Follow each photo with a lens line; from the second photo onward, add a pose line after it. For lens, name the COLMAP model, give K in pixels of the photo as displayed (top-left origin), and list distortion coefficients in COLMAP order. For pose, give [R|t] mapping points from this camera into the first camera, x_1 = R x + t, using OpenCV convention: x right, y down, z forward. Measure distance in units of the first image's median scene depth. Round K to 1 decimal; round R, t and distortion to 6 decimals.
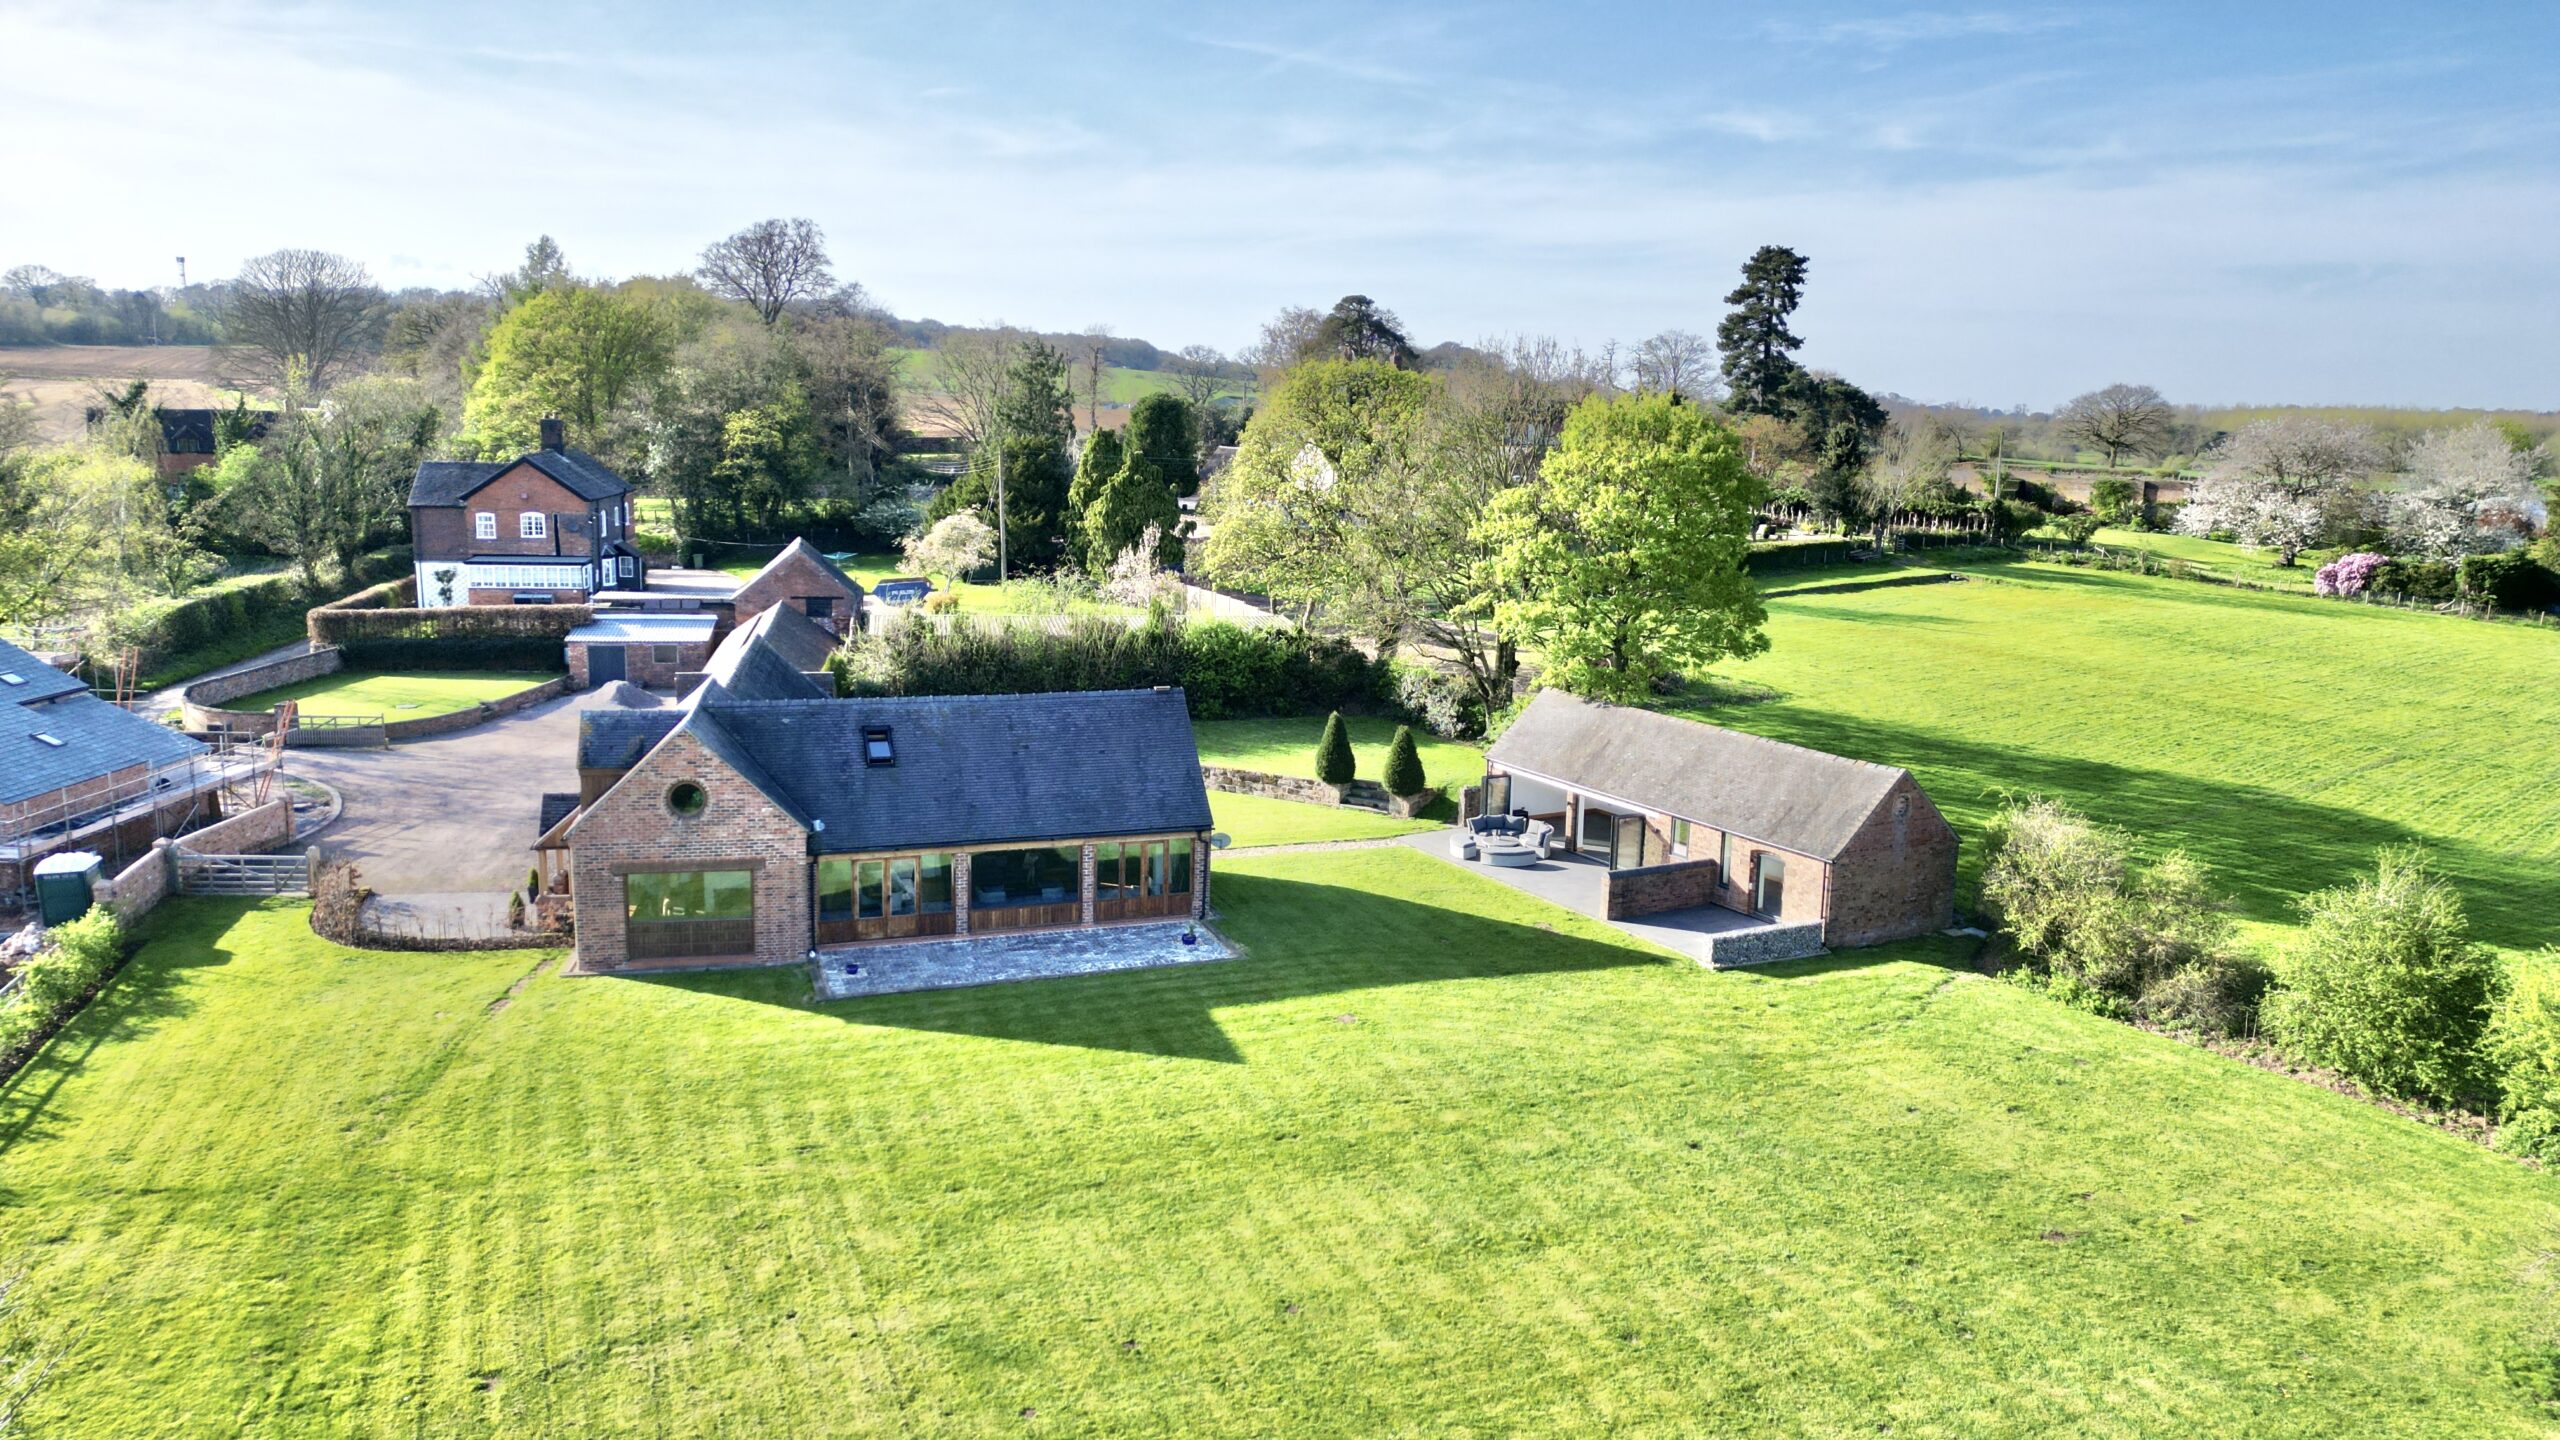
lens RADIAL K [[1794.8, 0, 1280.0], [0, 1794.8, 720.0], [0, 0, 1]] dist [0.065024, -0.052954]
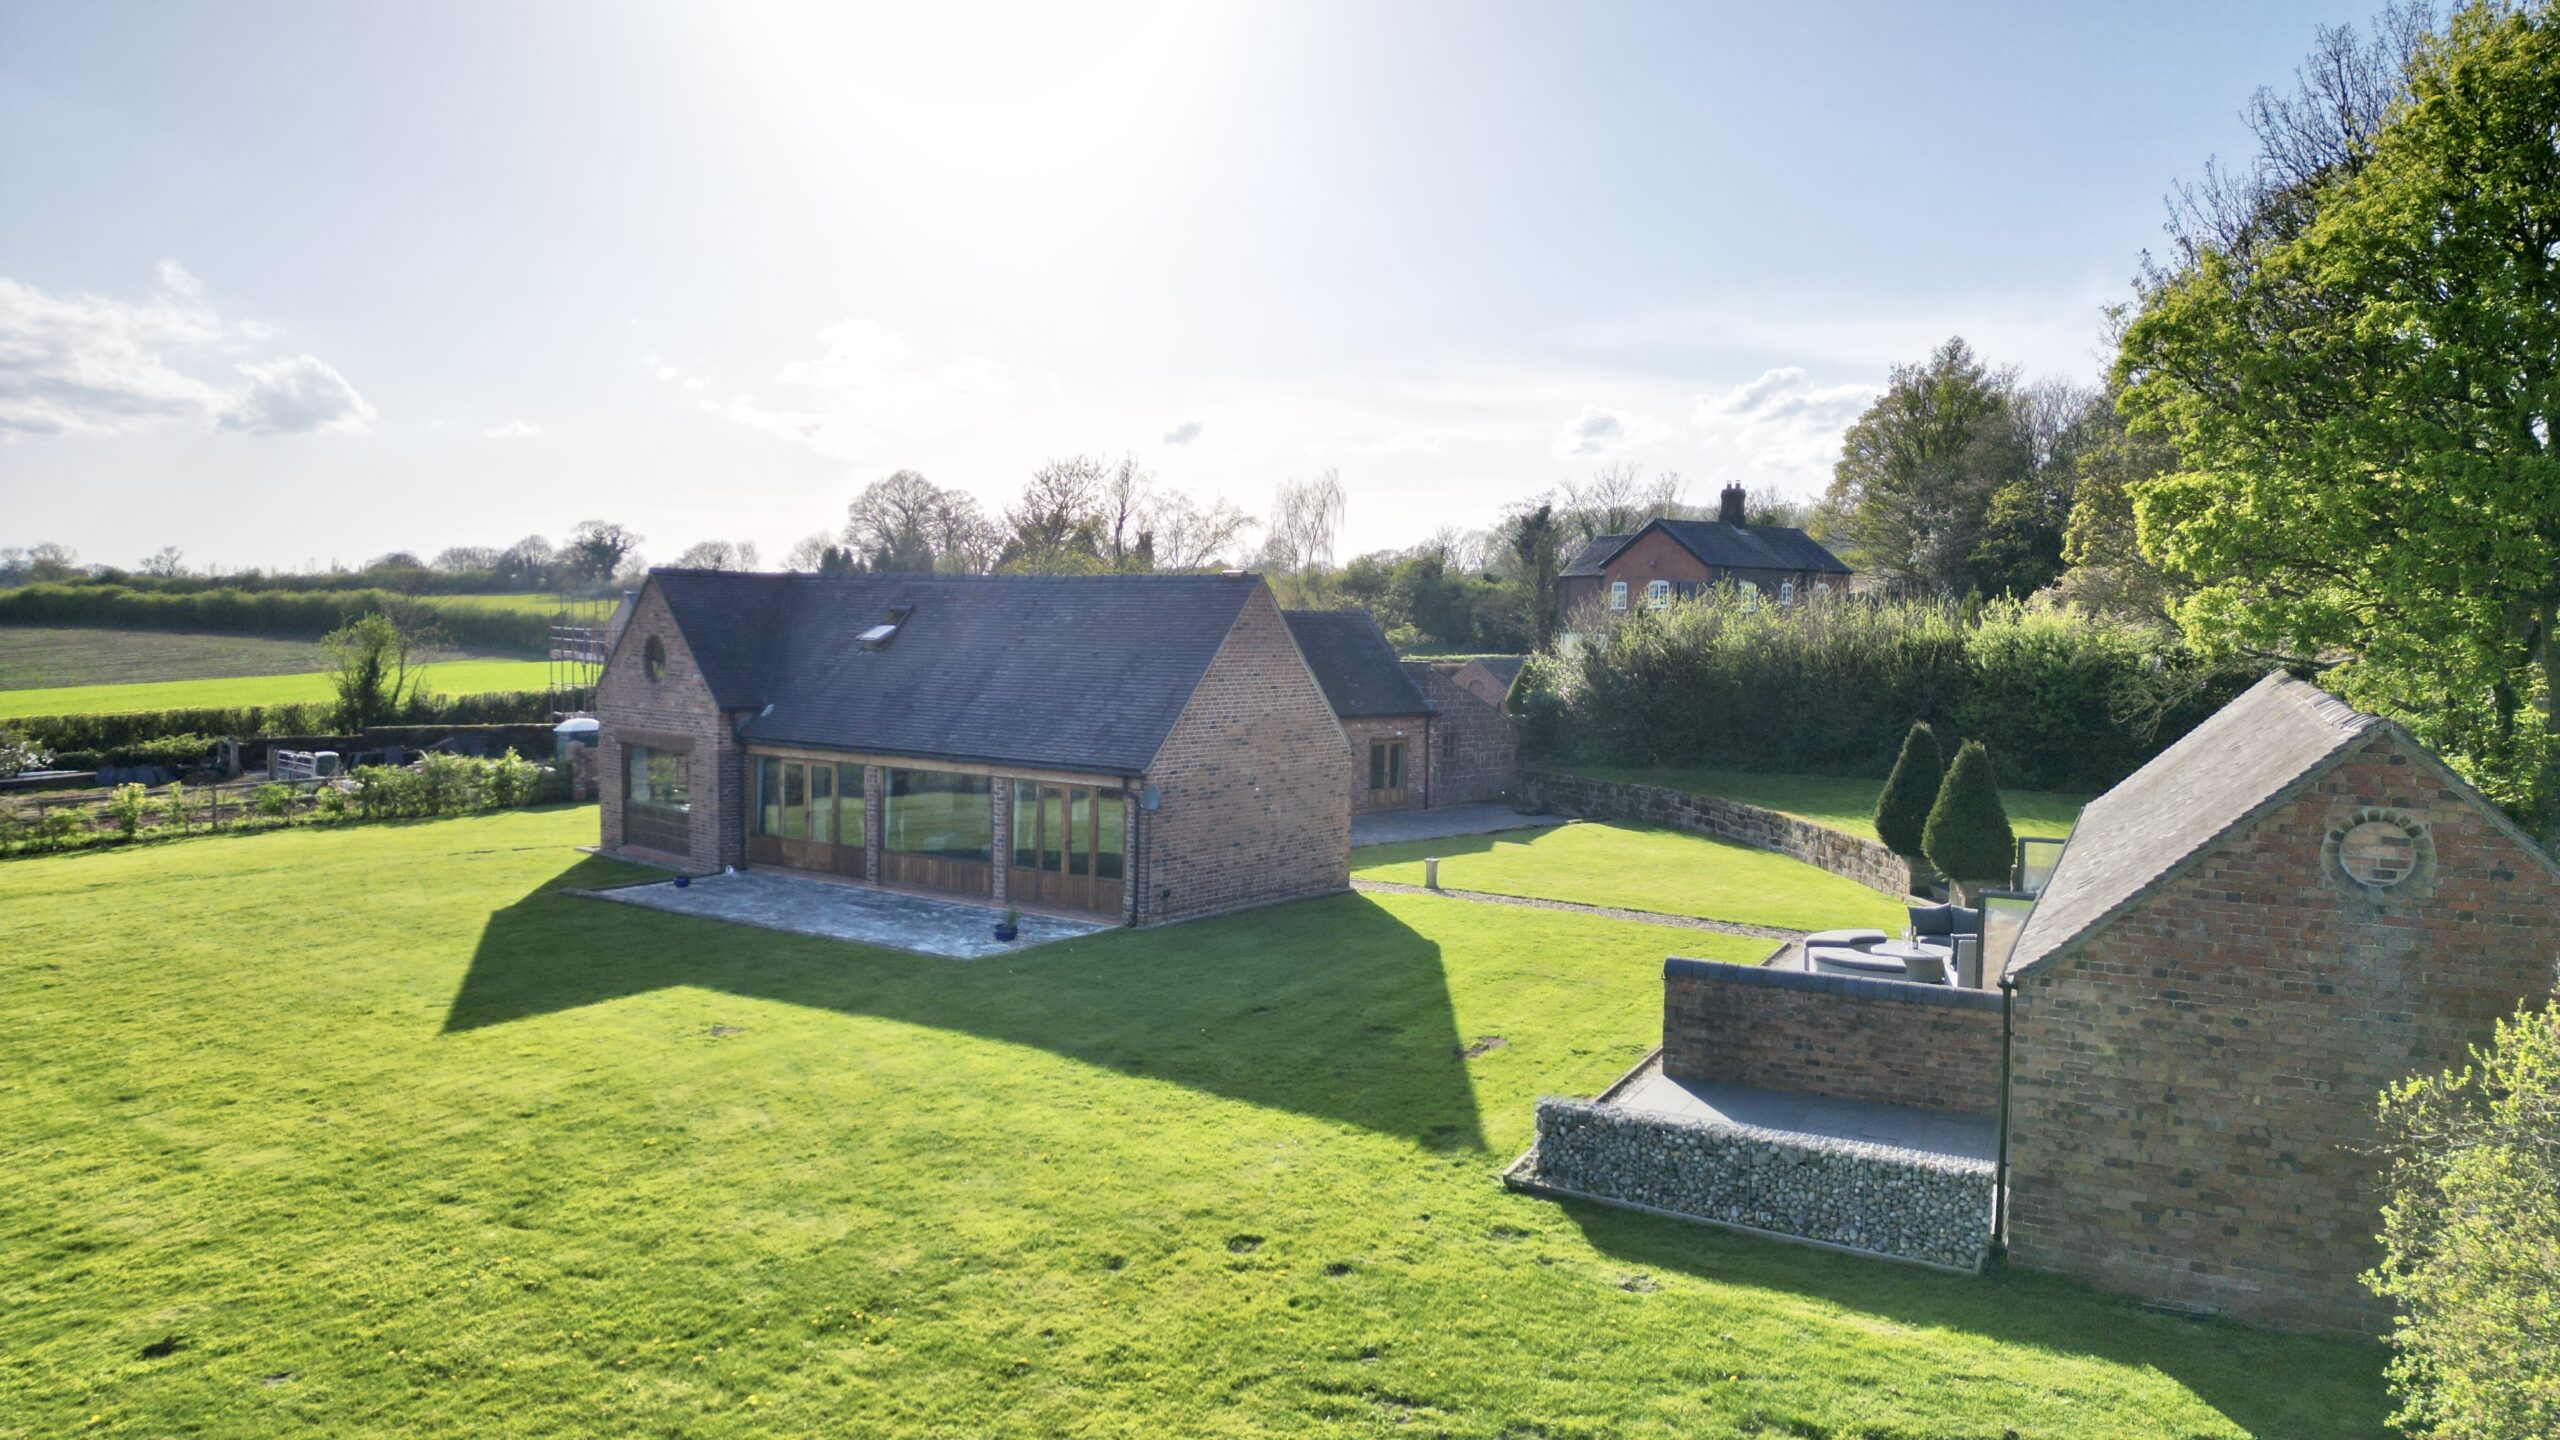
lens RADIAL K [[1794.8, 0, 1280.0], [0, 1794.8, 720.0], [0, 0, 1]] dist [0.065024, -0.052954]
pose [[0.545451, 0.033652, -0.837467, 0.587566], [-0.146639, 0.987614, -0.055822, 0.082427], [0.825215, 0.153253, 0.543629, 0.850573]]
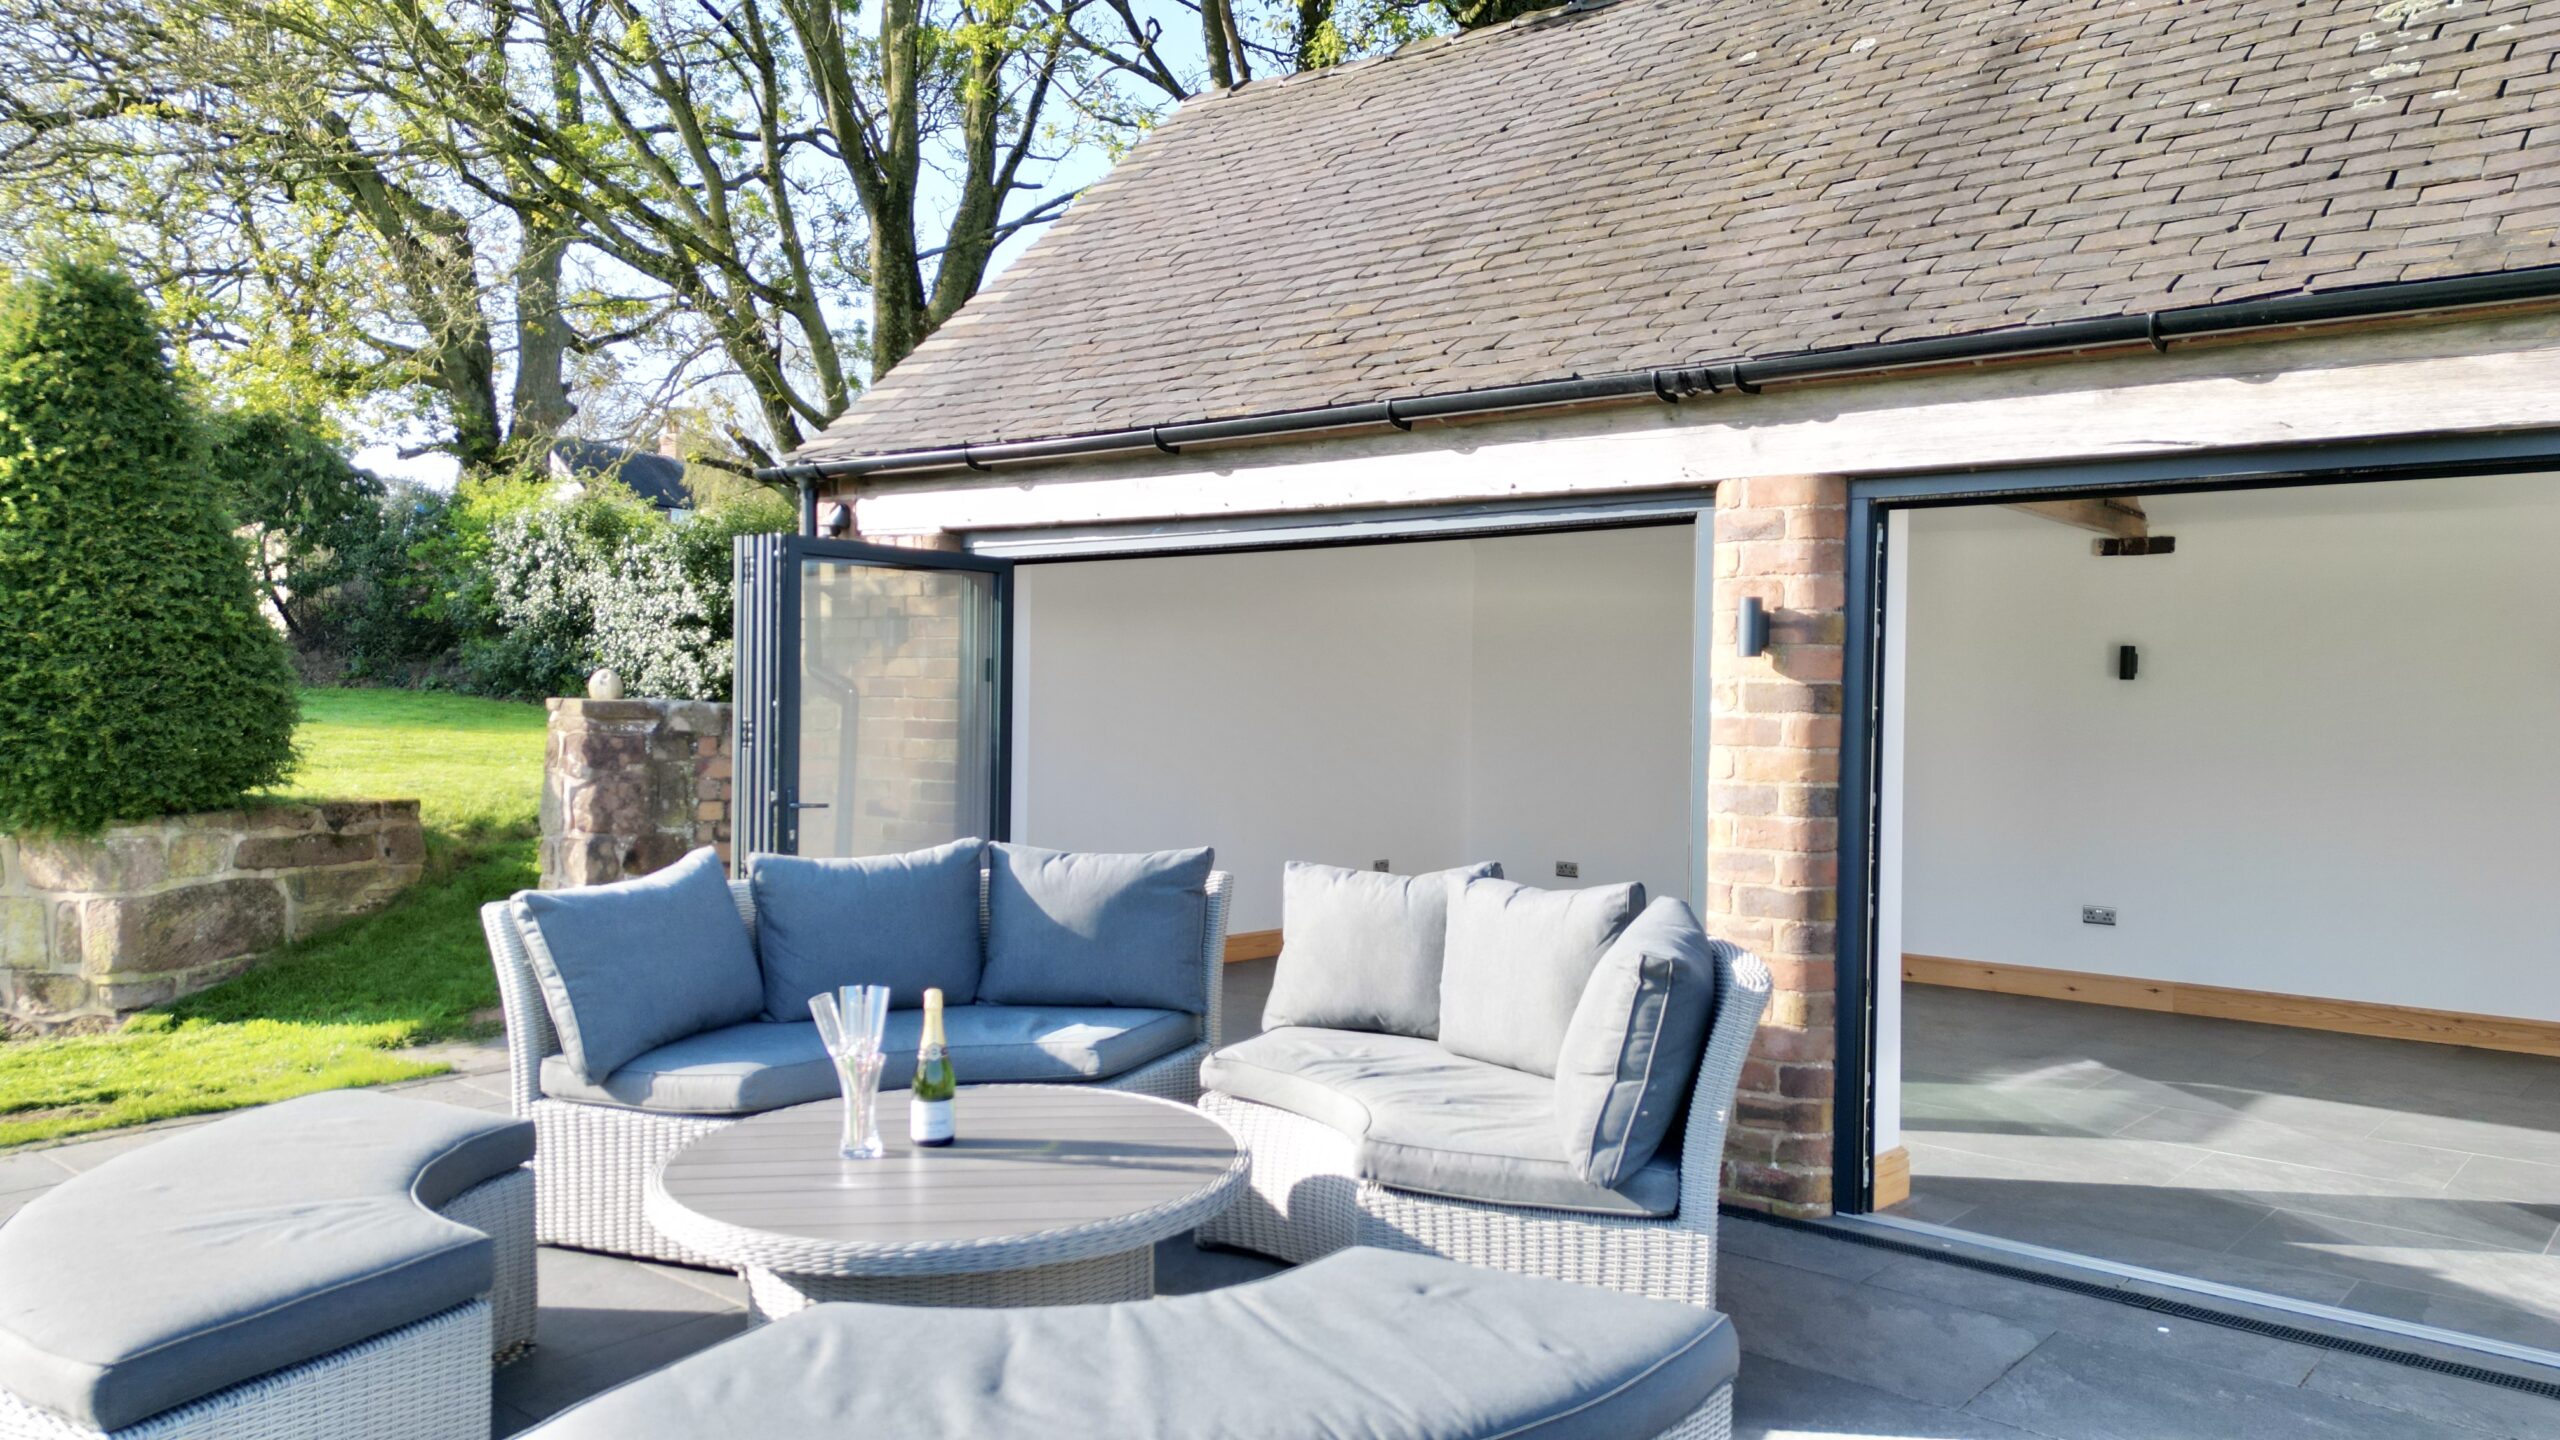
lens RADIAL K [[1794.8, 0, 1280.0], [0, 1794.8, 720.0], [0, 0, 1]] dist [0.065024, -0.052954]
pose [[0.947092, -0.022371, 0.320182, 0.160030], [0.072714, 0.986586, -0.146154, 0.086791], [-0.312617, 0.161703, 0.936014, 1.312081]]
